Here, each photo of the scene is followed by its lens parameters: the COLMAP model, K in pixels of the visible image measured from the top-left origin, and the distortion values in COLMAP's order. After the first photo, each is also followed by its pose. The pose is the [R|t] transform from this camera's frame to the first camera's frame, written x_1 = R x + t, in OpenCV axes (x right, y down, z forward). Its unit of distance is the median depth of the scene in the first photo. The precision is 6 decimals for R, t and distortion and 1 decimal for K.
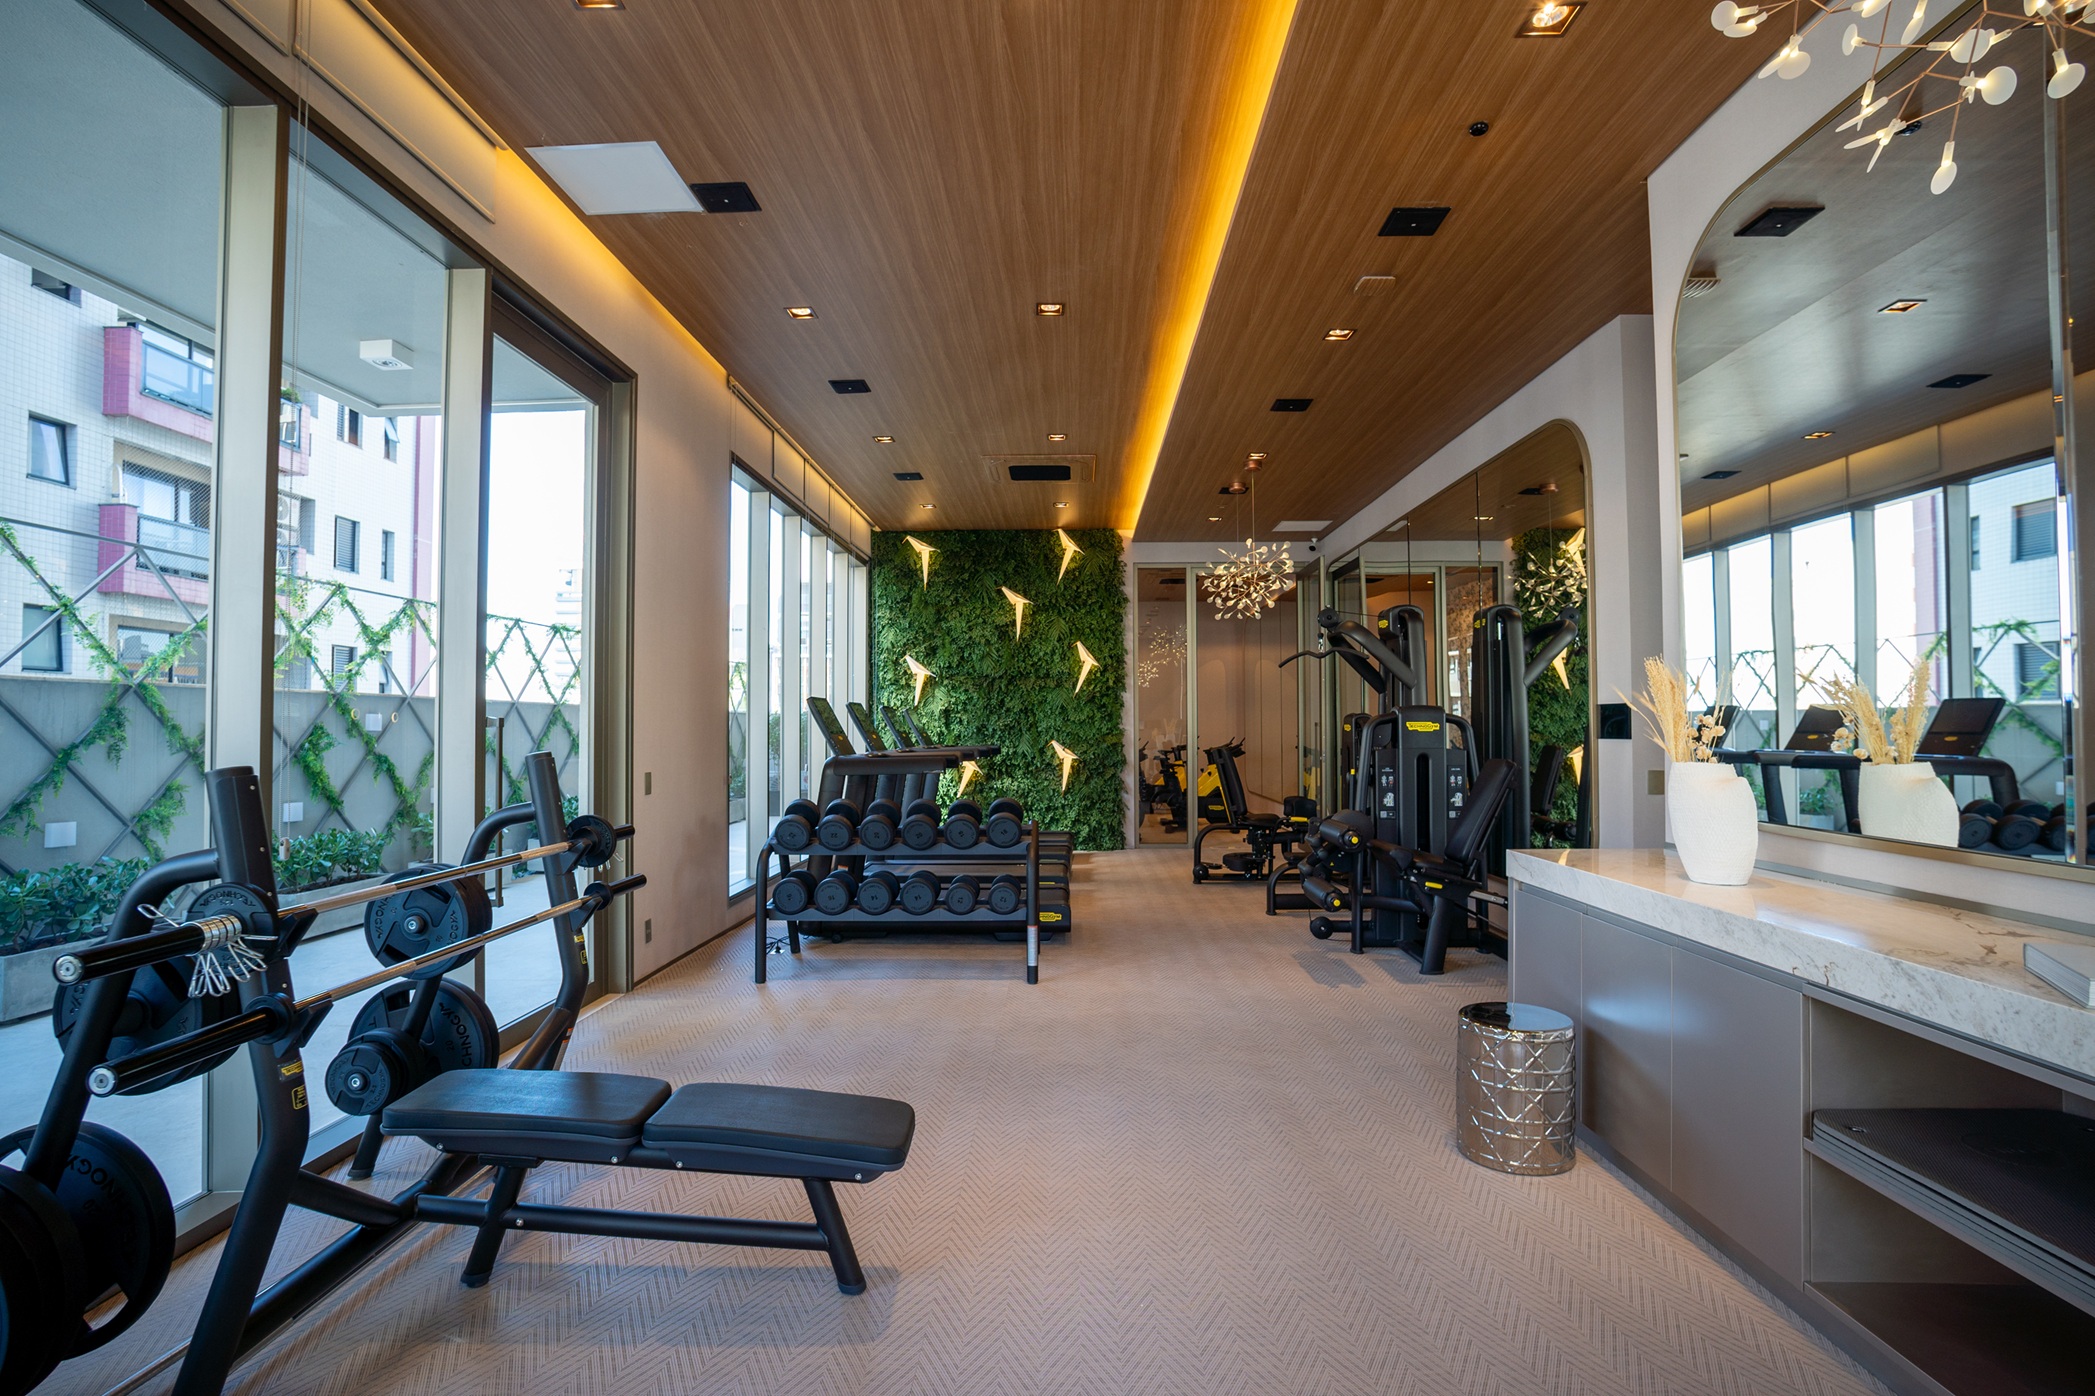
lens RADIAL K [[1022.9, 0, 1045.7], [0, 1022.9, 702.7], [0, 0, 1]] dist [-0.070688, 0.029463]
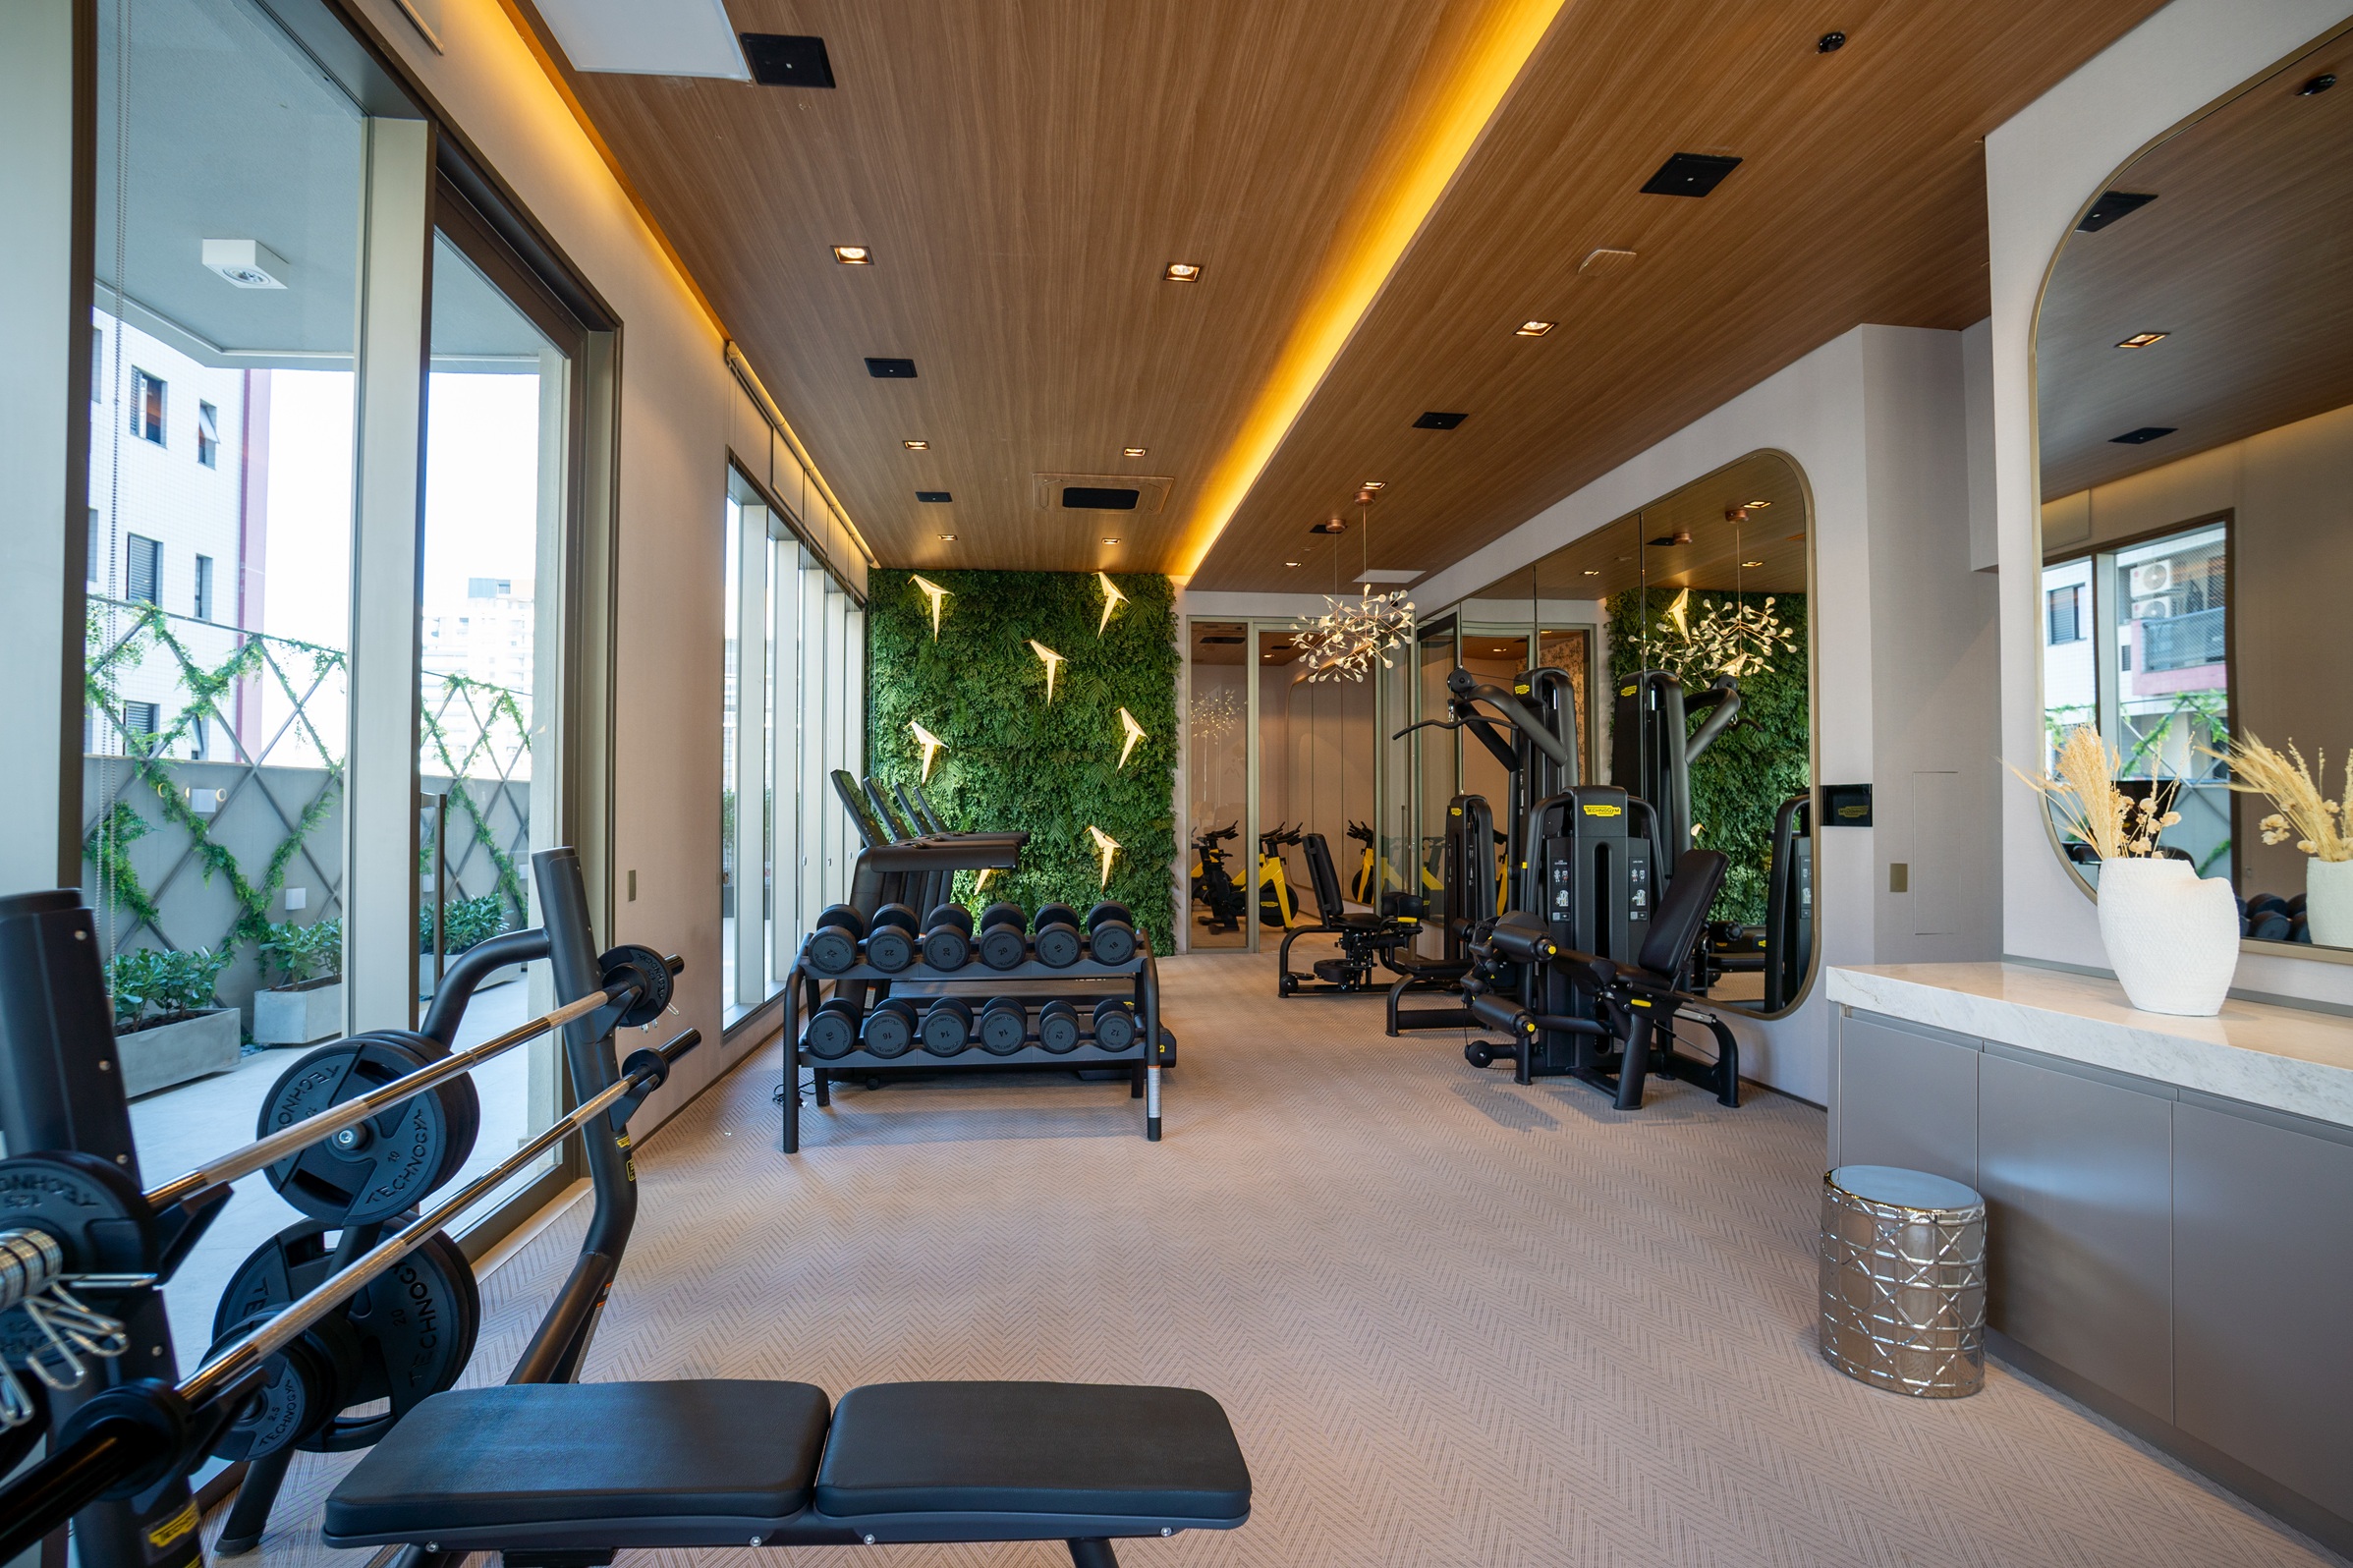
lens RADIAL K [[1147.2, 0, 1177.0], [0, 1147.2, 789.5], [0, 0, 1]] dist [-0.071775, 0.029702]
pose [[0.989459, 0.005650, 0.144701, -0.086484], [-0.006524, 0.999963, 0.005563, 0.002421], [-0.144665, -0.006449, 0.989460, 0.097311]]
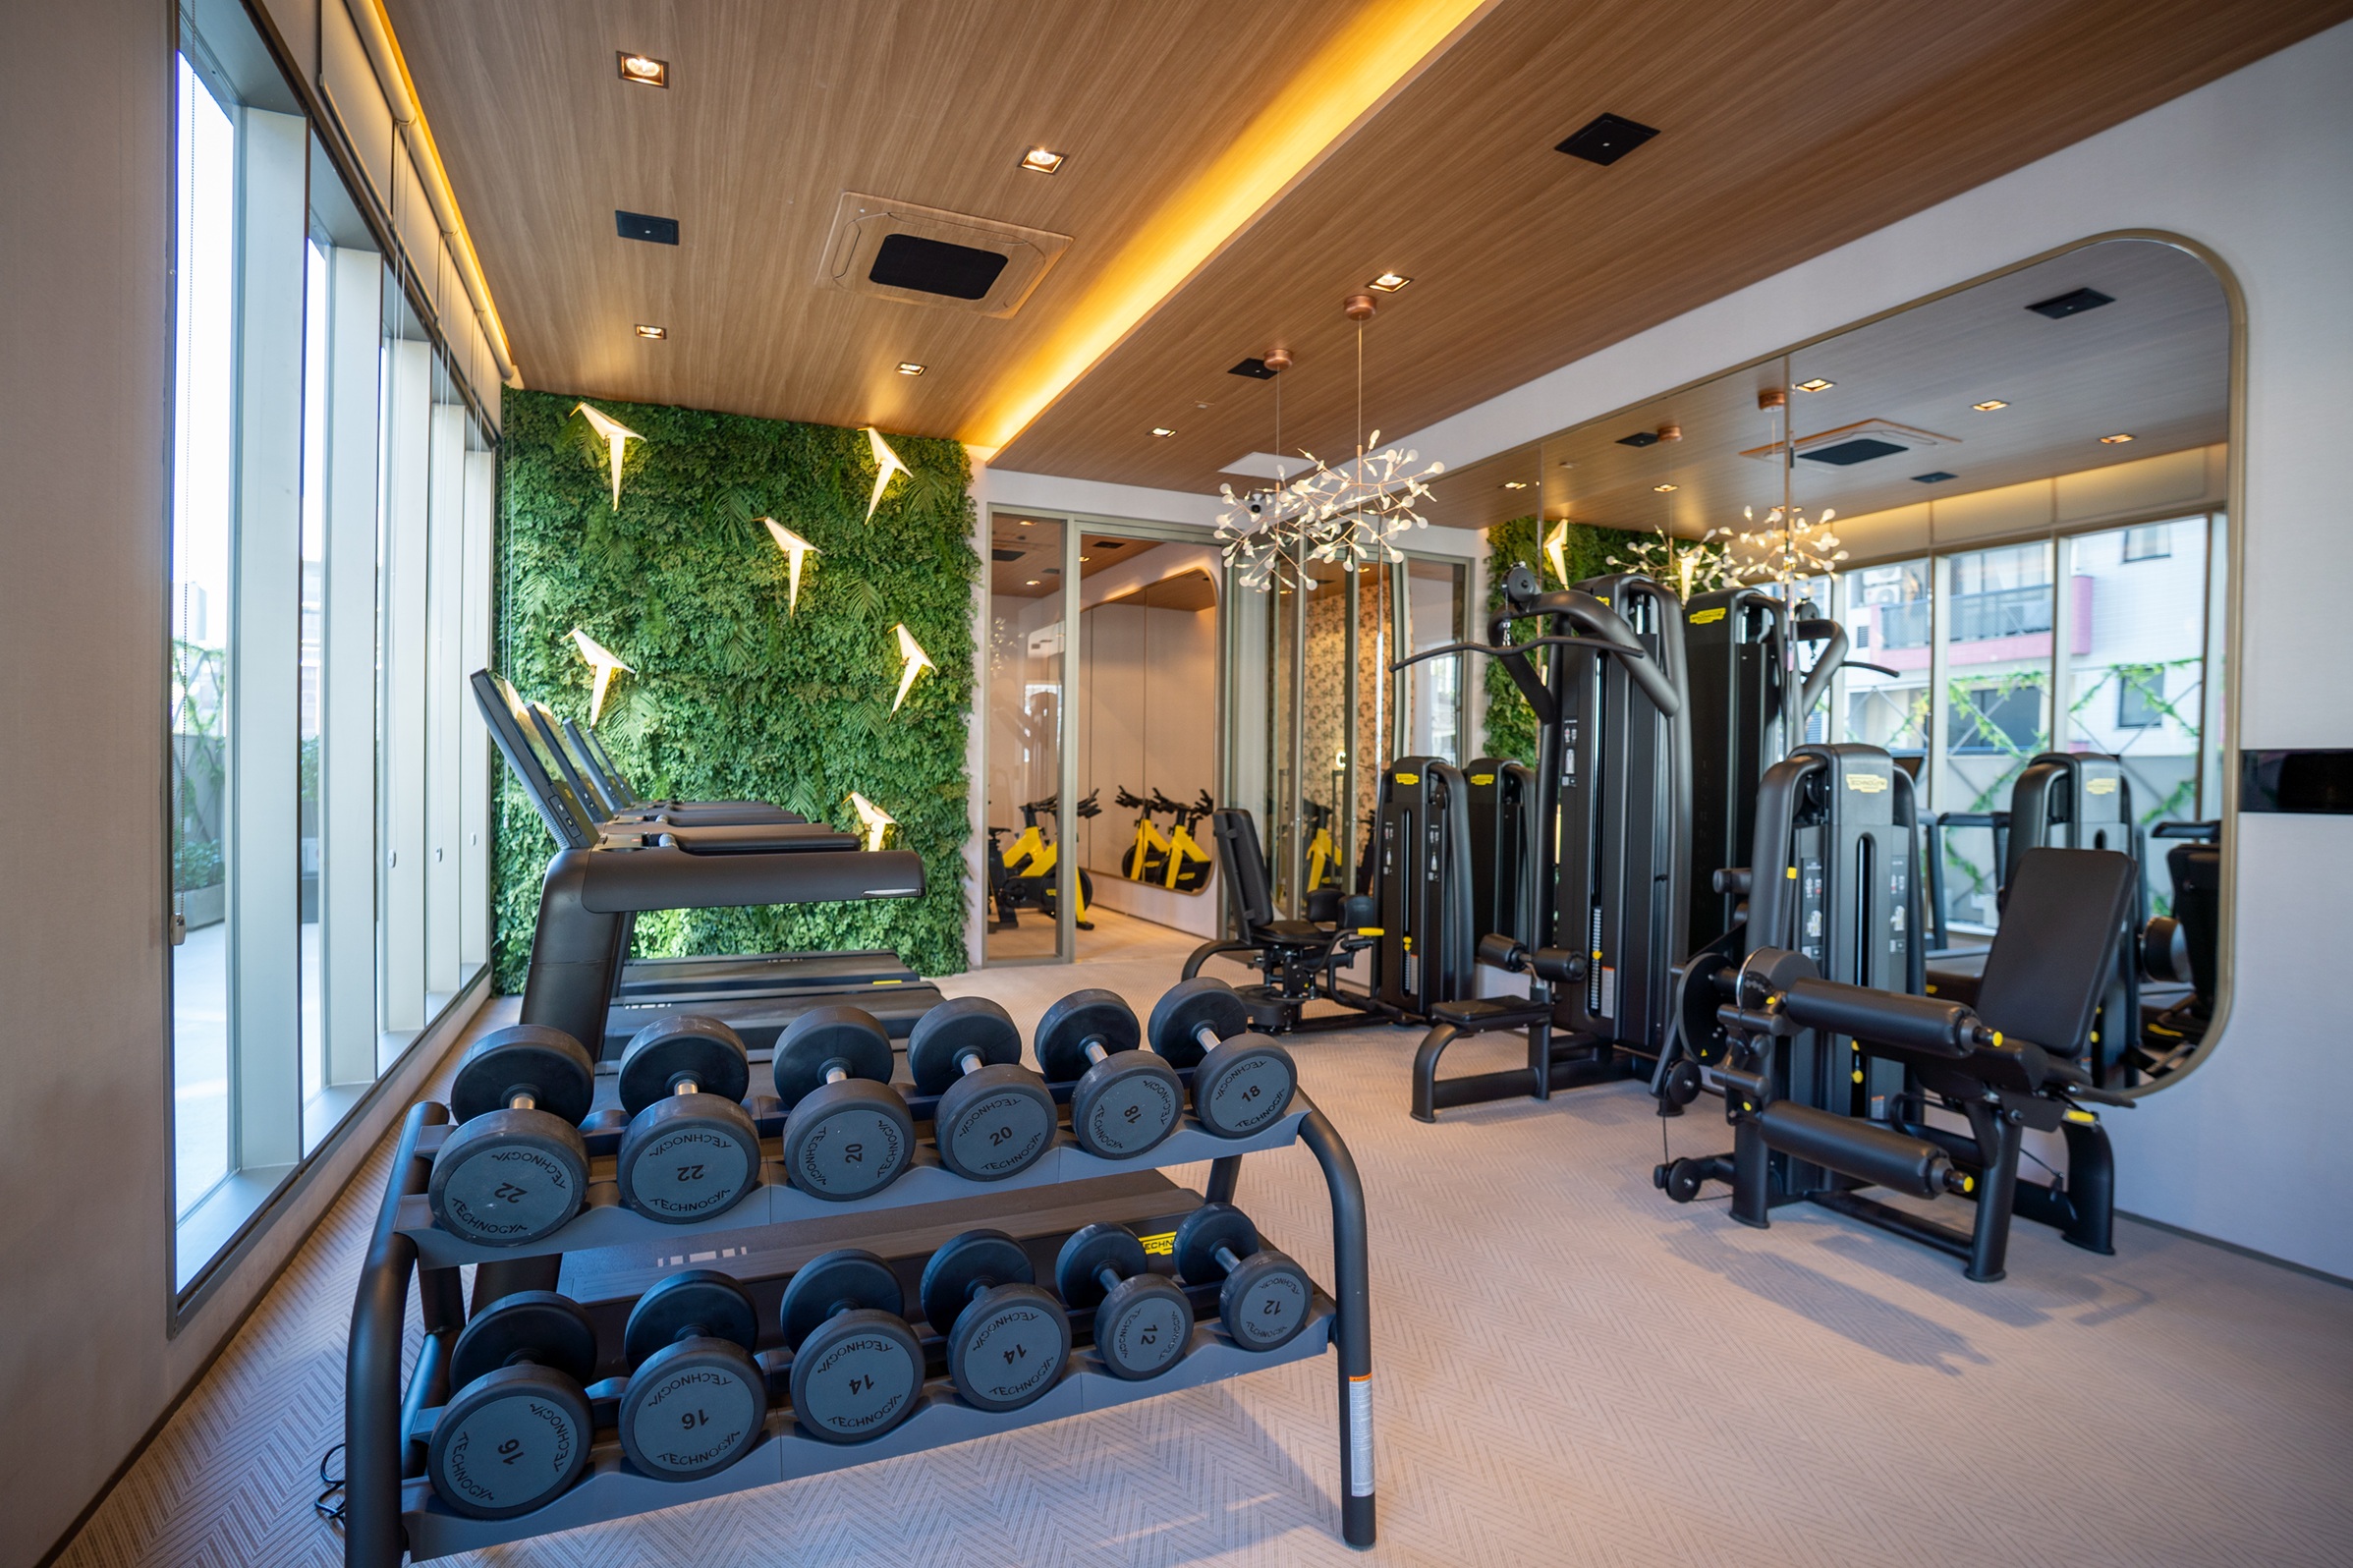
lens RADIAL K [[1147.2, 0, 1177.0], [0, 1147.2, 789.5], [0, 0, 1]] dist [-0.071775, 0.029702]
pose [[0.900281, 0.008971, 0.435216, -0.159734], [-0.026003, 0.999111, 0.033194, 0.013206], [-0.434532, -0.041201, 0.899714, 0.495695]]
